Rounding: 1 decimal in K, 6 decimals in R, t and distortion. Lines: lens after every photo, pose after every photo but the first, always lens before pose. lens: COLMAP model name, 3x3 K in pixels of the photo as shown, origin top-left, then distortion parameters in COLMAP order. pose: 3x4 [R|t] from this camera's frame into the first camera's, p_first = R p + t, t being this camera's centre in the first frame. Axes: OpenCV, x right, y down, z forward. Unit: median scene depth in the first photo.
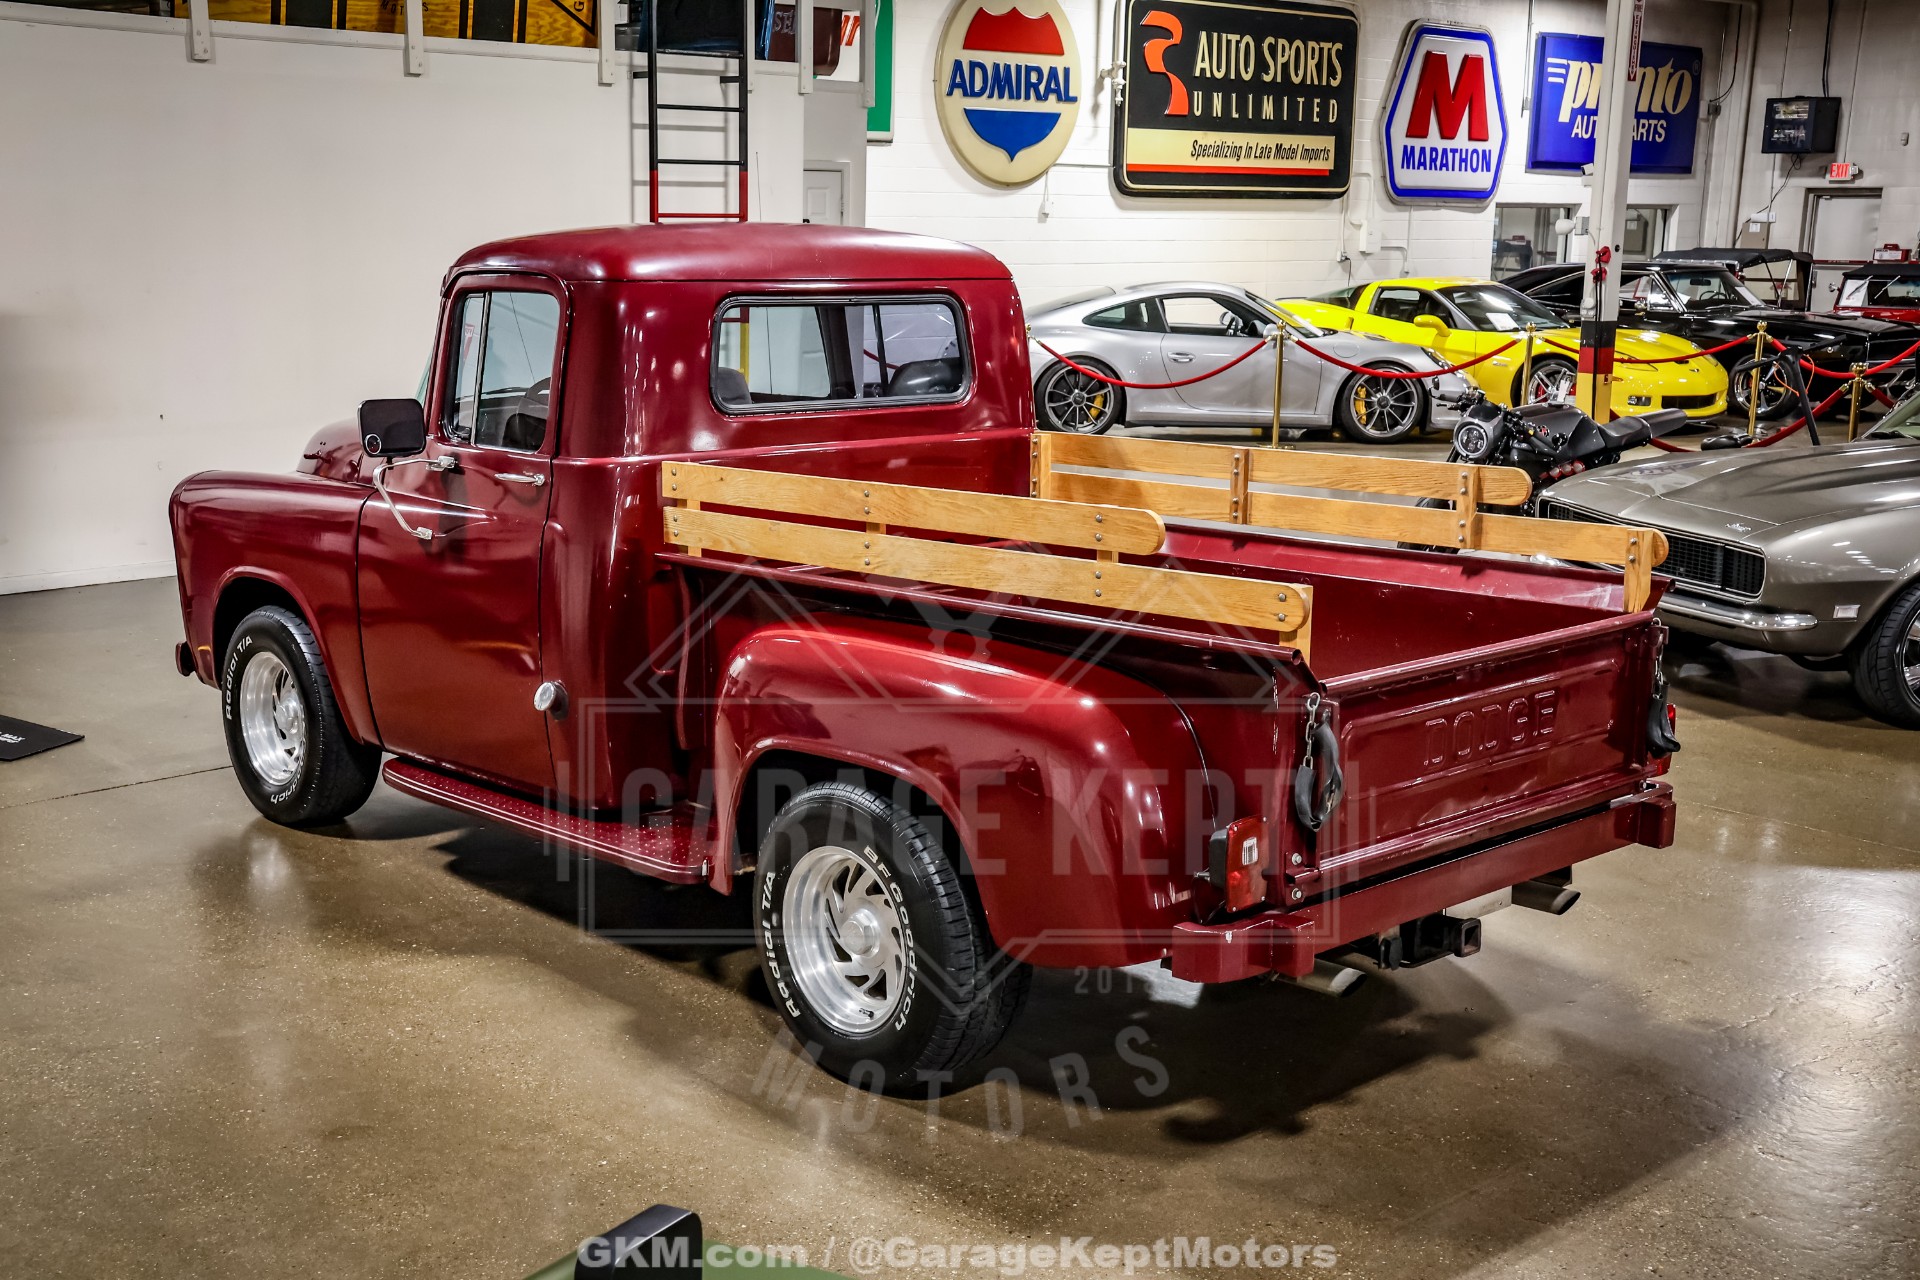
lens RADIAL K [[2295.5, 0, 943.8], [0, 2295.5, 643.2], [0, 0, 1]] dist [-0.019955, 0.322291]
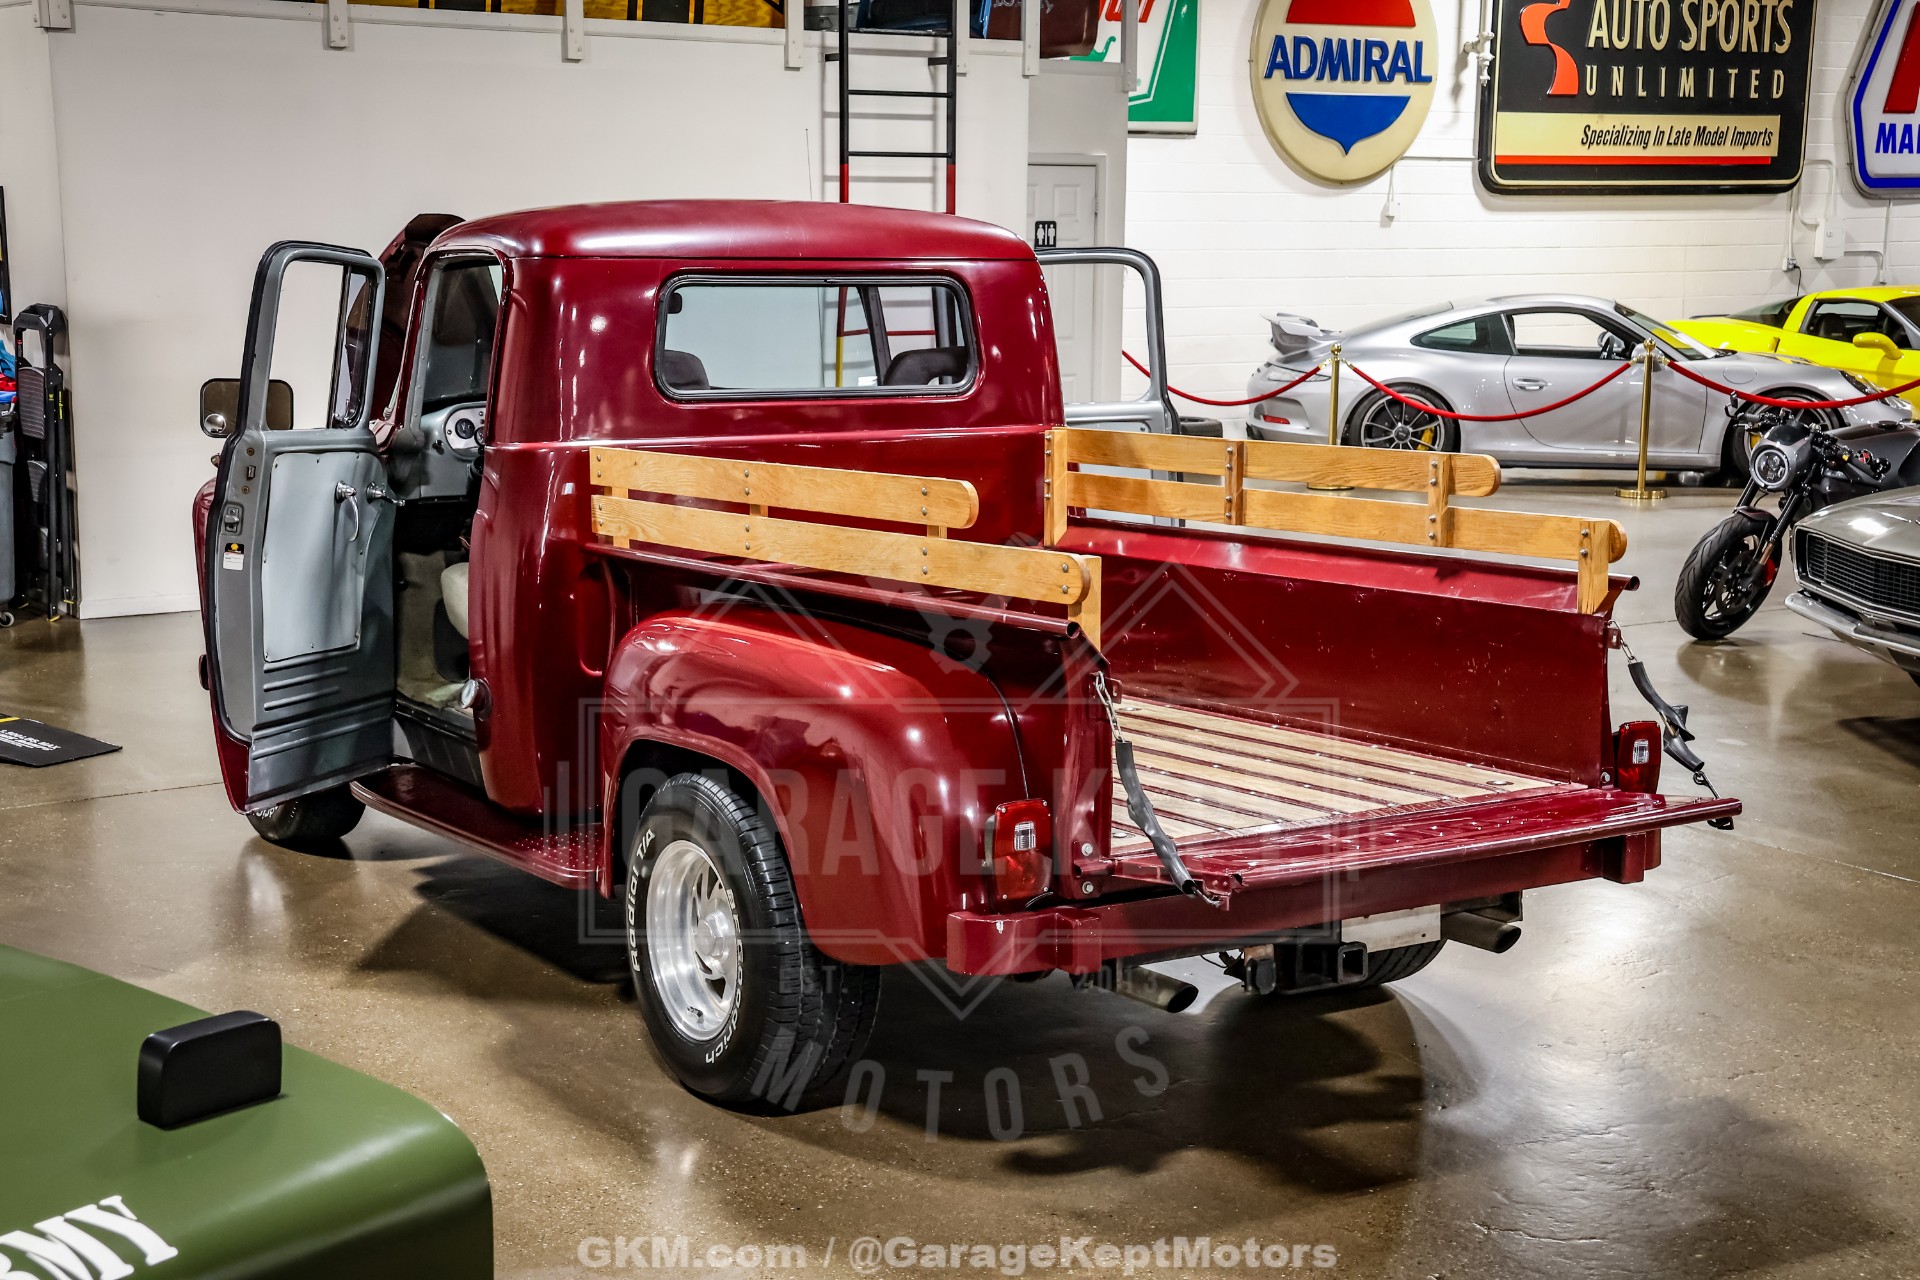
lens RADIAL K [[2792.7, 0, 907.6], [0, 2792.7, 642.3], [0, 0, 1]] dist [0.052120, 0.514582]
pose [[0.980974, 0.019458, -0.193162, 0.073146], [-0.027620, 0.998832, -0.039649, 0.013775], [0.192165, 0.044230, 0.980365, -0.031219]]
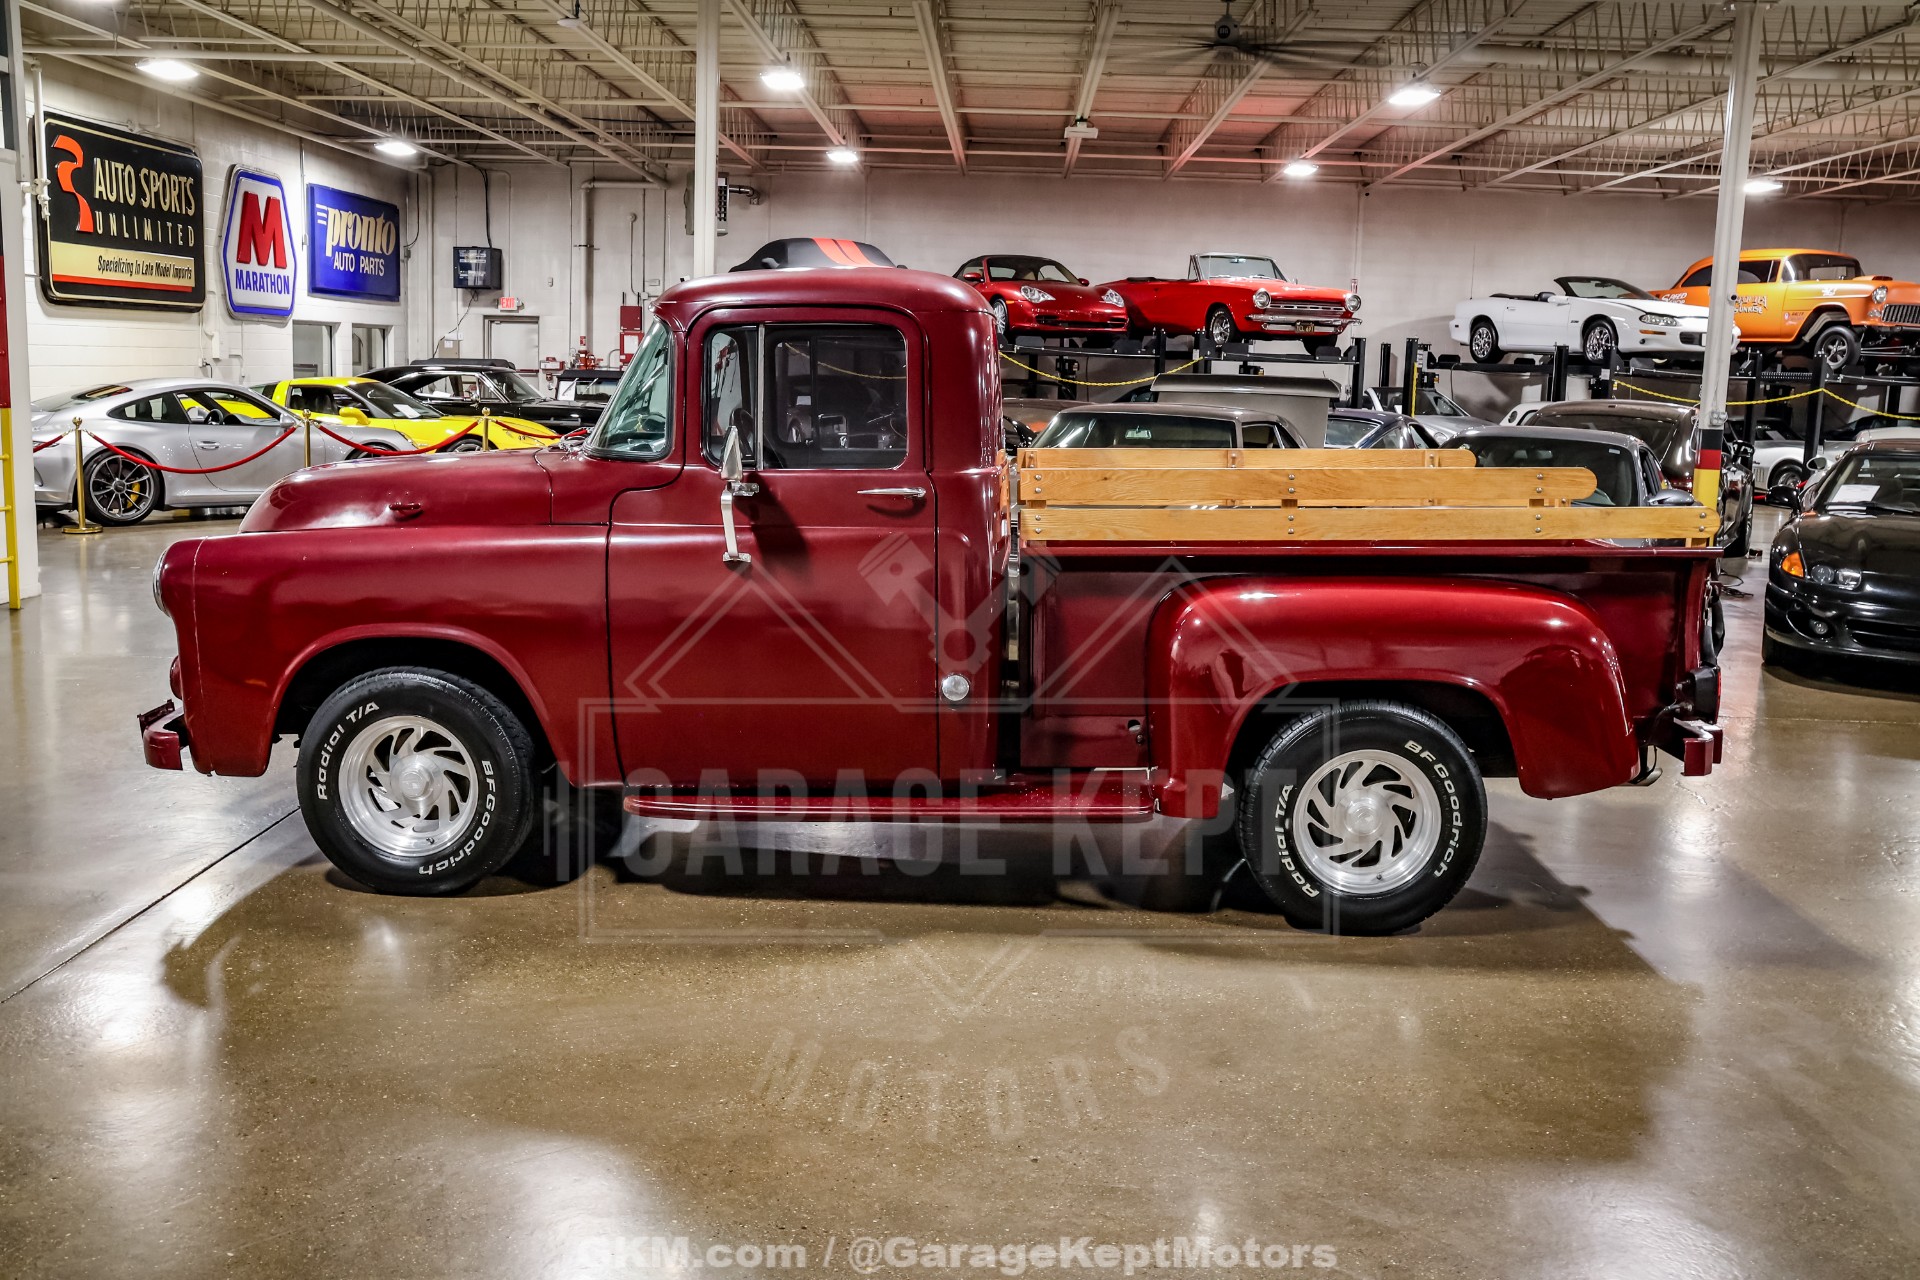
lens RADIAL K [[1840.5, 0, 943.2], [0, 1840.5, 646.0], [0, 0, 1]] dist [-0.104563, 0.169462]
pose [[0.706908, -0.106158, 0.699293, -0.245213], [0.123257, 0.992034, 0.026000, -0.006384], [-0.696483, 0.067813, 0.714362, 0.115877]]
